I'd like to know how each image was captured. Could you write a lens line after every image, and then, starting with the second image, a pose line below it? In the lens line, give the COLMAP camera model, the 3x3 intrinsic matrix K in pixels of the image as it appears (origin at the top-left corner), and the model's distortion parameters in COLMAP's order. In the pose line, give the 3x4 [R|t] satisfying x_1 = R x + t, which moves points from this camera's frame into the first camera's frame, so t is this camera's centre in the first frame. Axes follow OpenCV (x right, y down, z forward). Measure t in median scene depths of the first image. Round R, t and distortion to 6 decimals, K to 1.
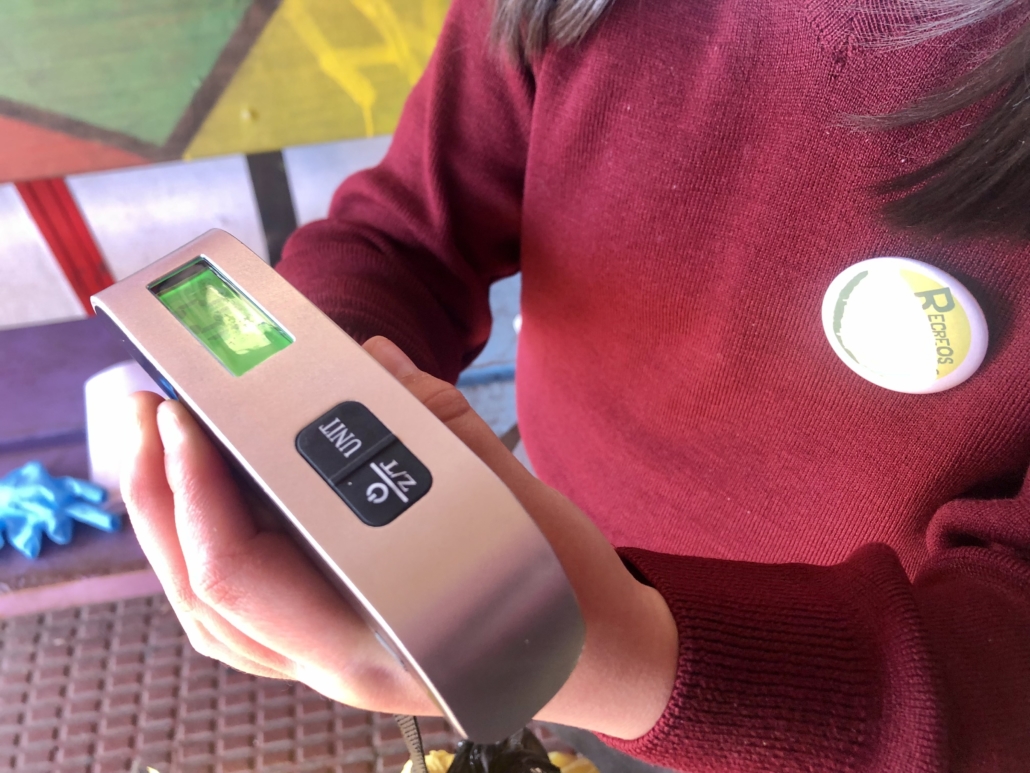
lens RADIAL K [[937.9, 0, 460.7], [0, 937.9, 386.4], [0, 0, 1]] dist [-0.003238, -0.001589]
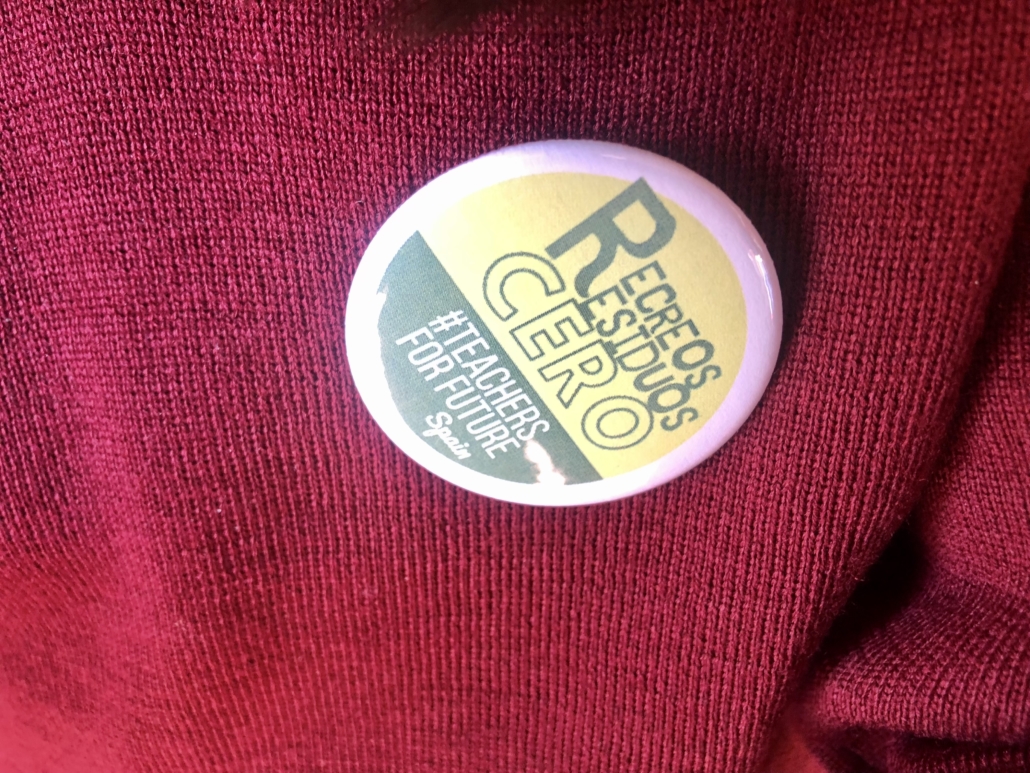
lens RADIAL K [[937.9, 0, 460.7], [0, 937.9, 386.4], [0, 0, 1]] dist [-0.003238, -0.001589]
pose [[0.803368, -0.389812, 0.450162, 0.274733], [0.466153, 0.882081, -0.068081, -0.044450], [-0.370541, 0.264539, 0.890348, 0.715328]]
